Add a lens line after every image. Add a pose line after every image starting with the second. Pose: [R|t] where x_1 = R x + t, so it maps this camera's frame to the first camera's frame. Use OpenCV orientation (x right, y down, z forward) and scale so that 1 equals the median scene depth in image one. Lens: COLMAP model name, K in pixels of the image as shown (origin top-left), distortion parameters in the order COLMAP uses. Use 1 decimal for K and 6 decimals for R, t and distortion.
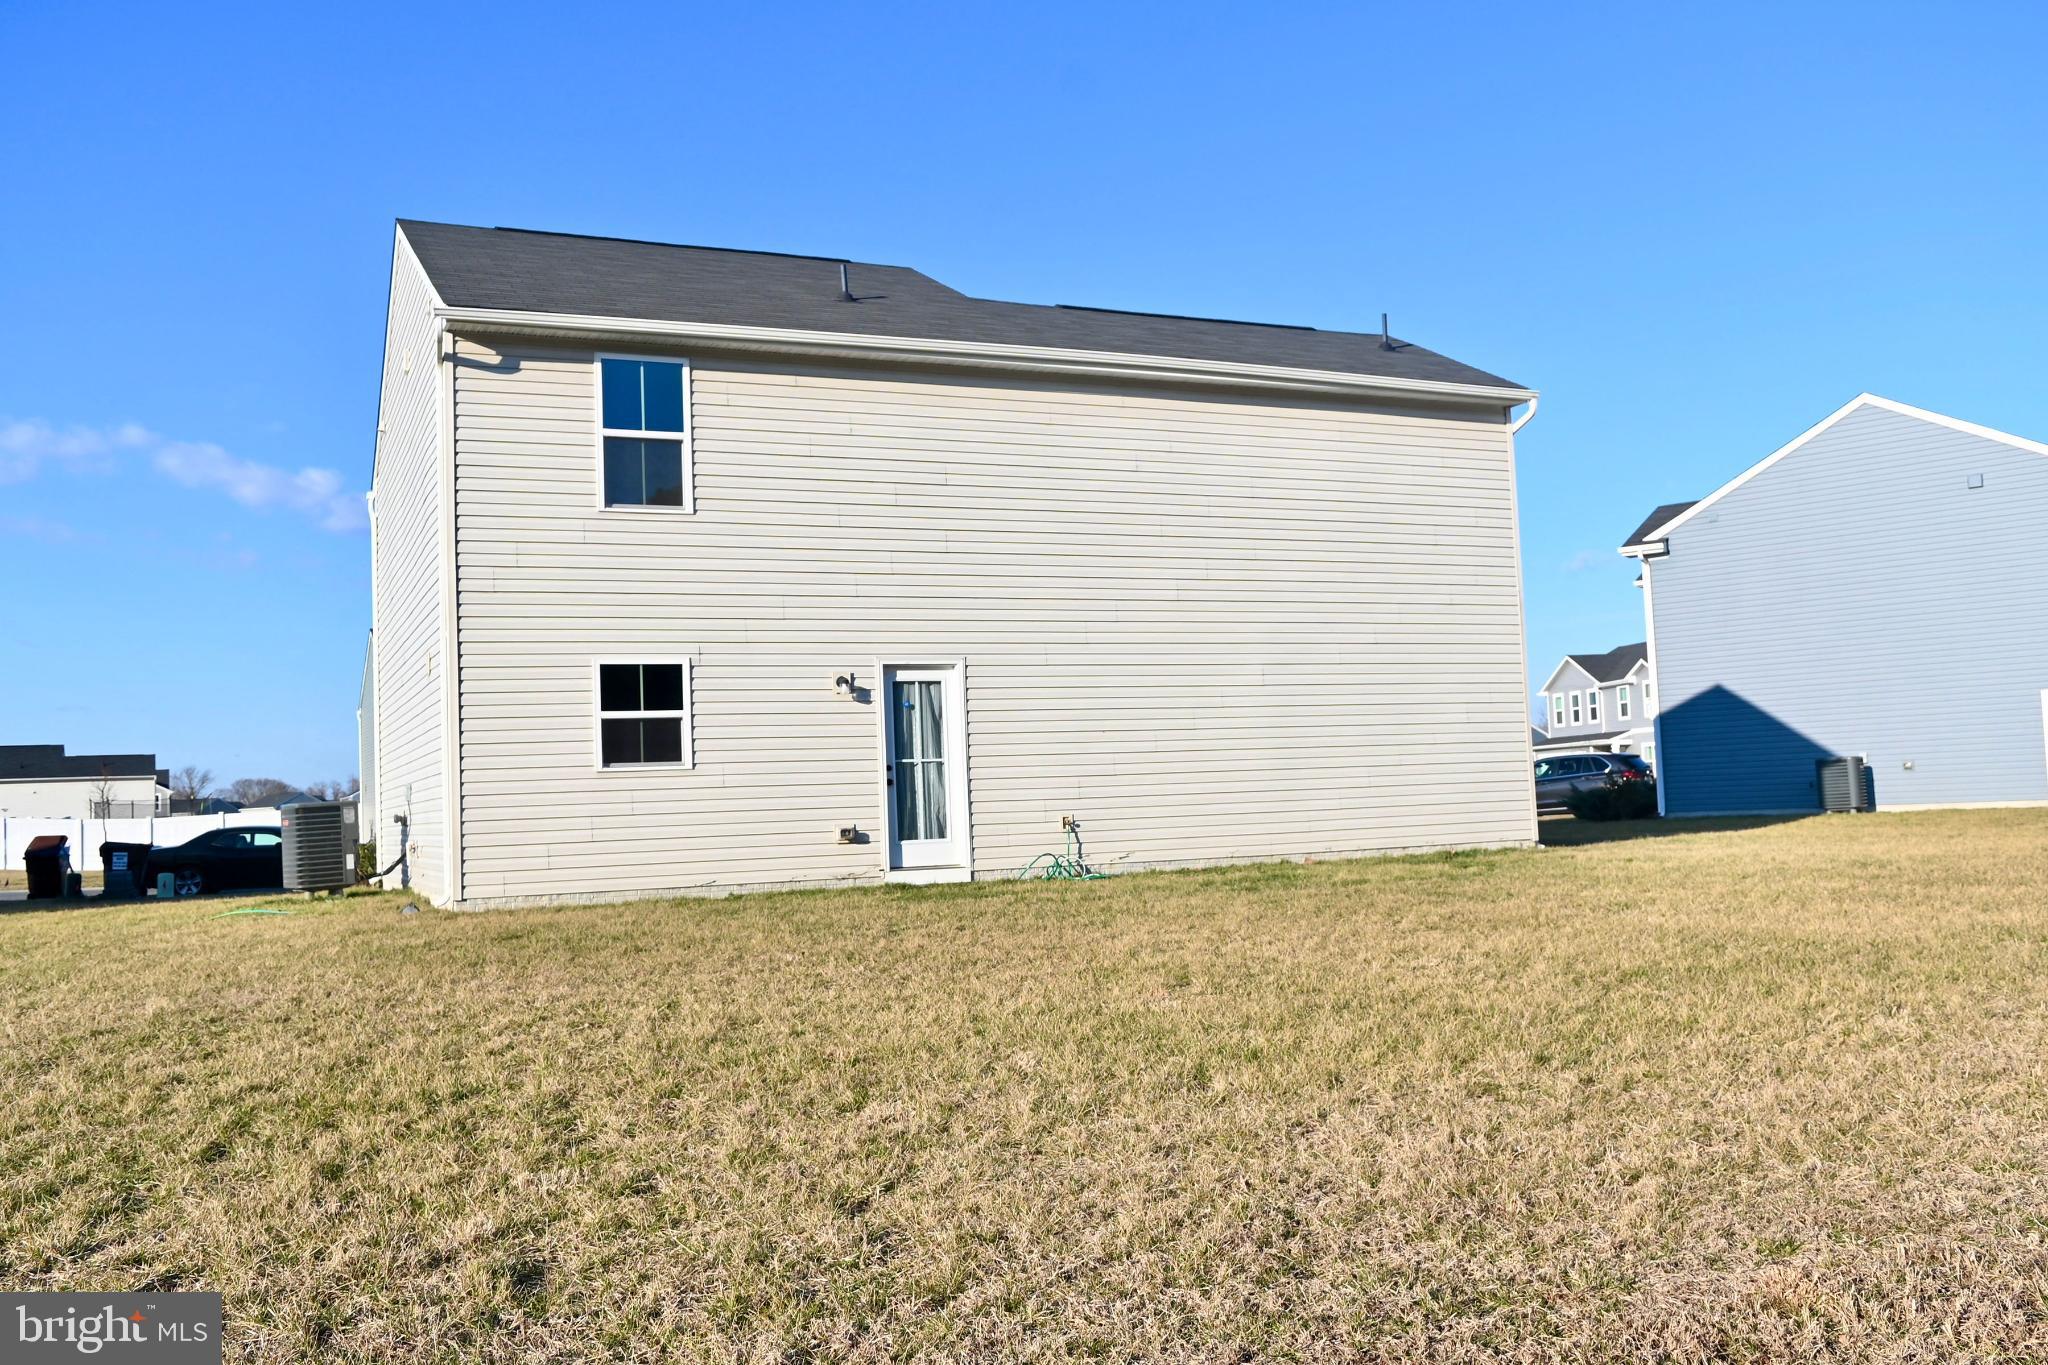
lens RADIAL K [[1730.6, 0, 1024.0], [0, 1730.6, 682.5], [0, 0, 1]] dist [-0.058105, -0.003668]
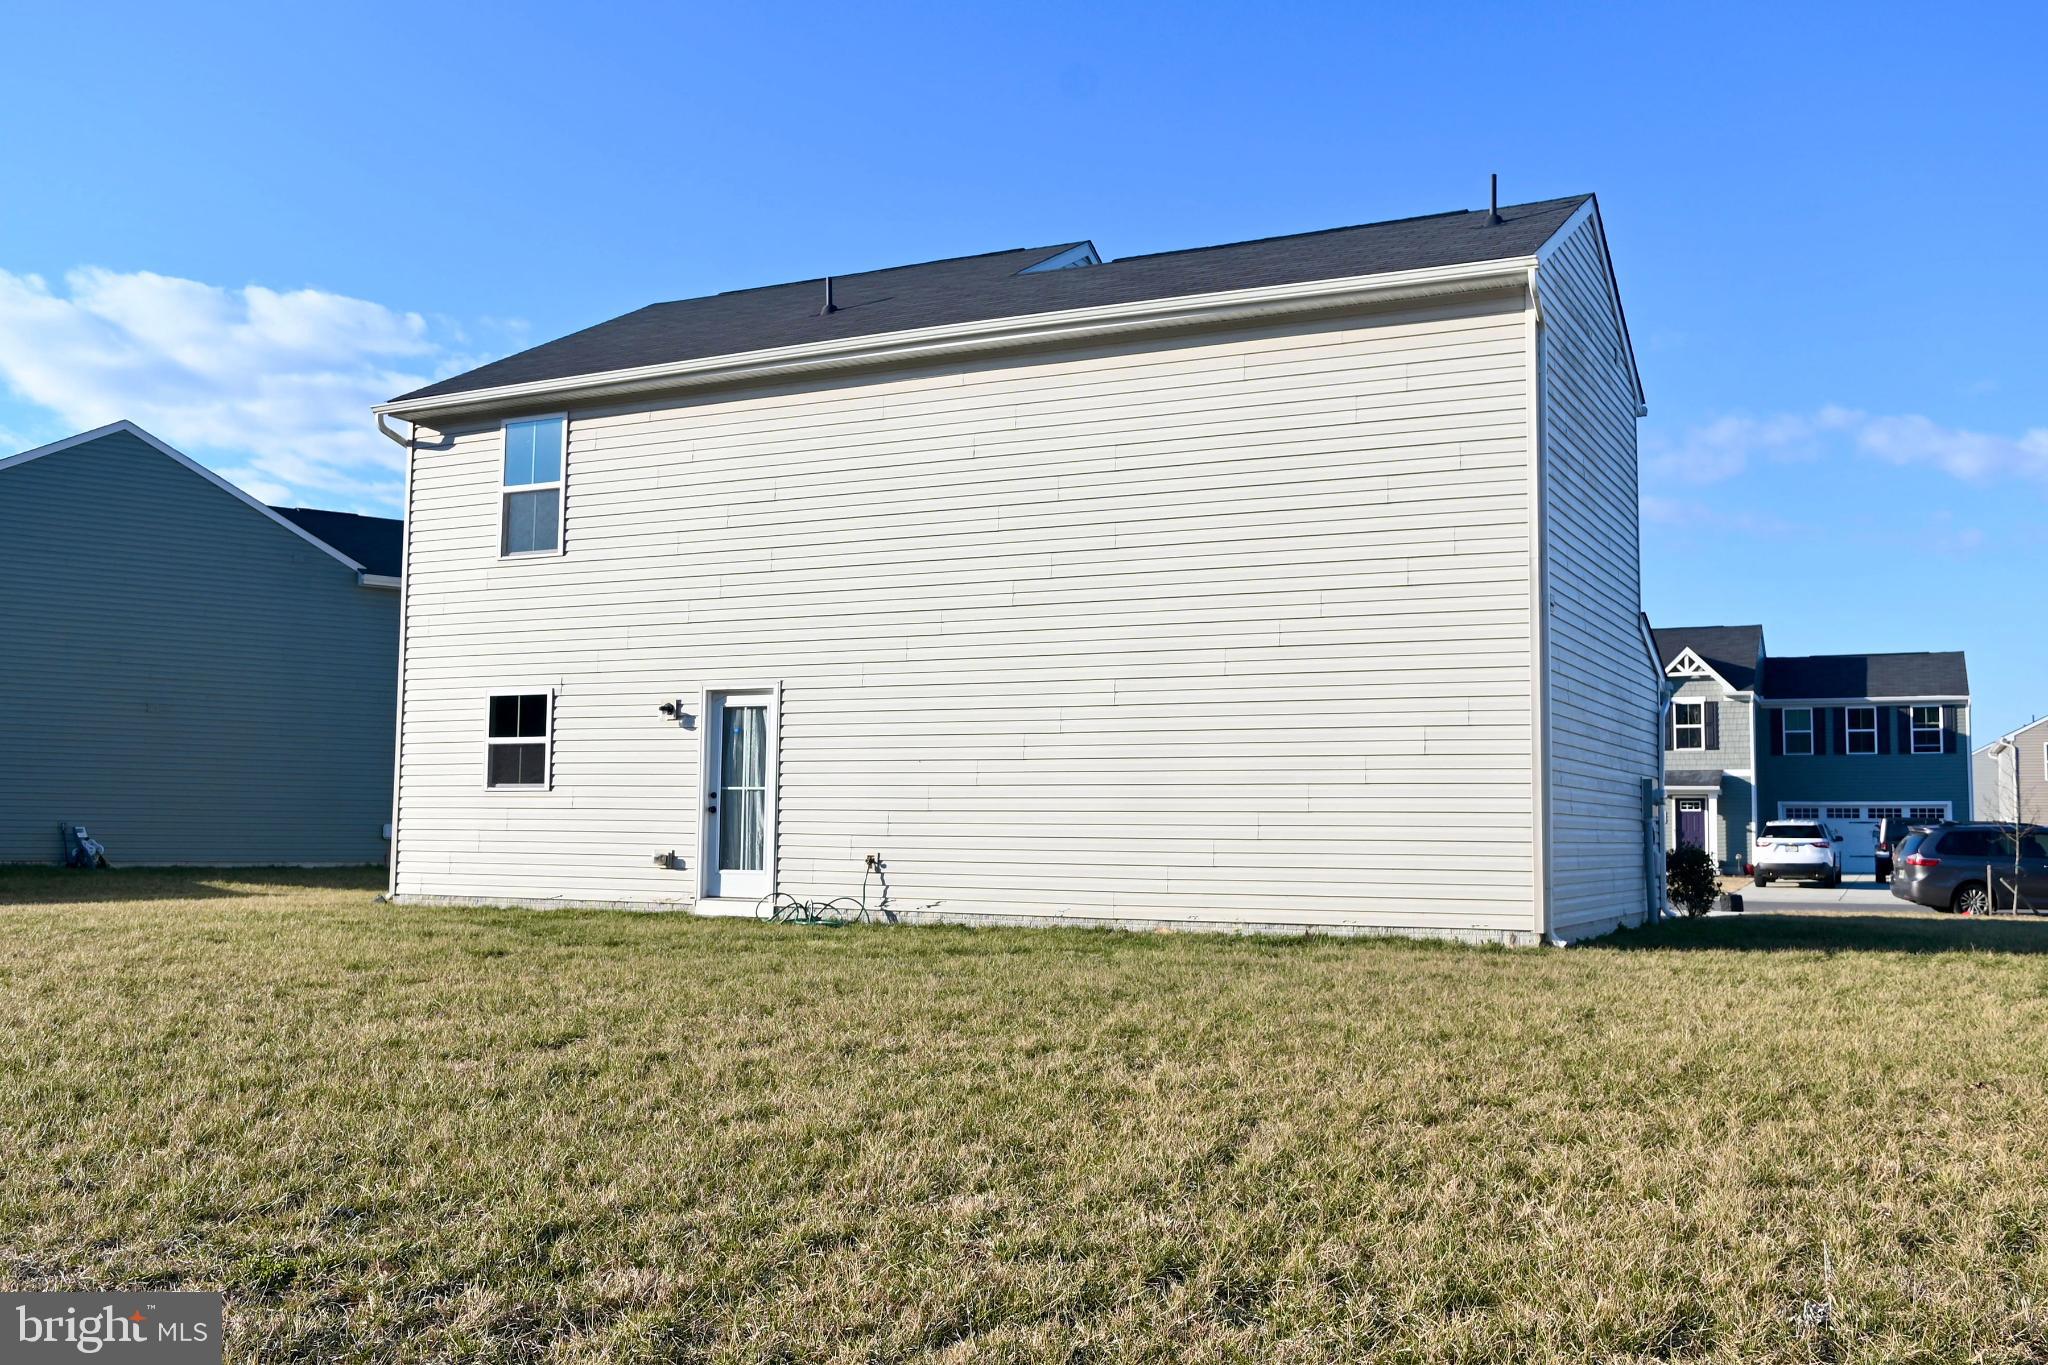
lens RADIAL K [[1884.8, 0, 1024.0], [0, 1884.8, 682.5], [0, 0, 1]] dist [-0.012333, -0.011681]
pose [[0.615537, -0.016961, -0.787925, 0.887417], [0.018943, 0.999798, -0.006723, -0.004309], [0.787880, -0.010787, 0.615734, 0.481721]]
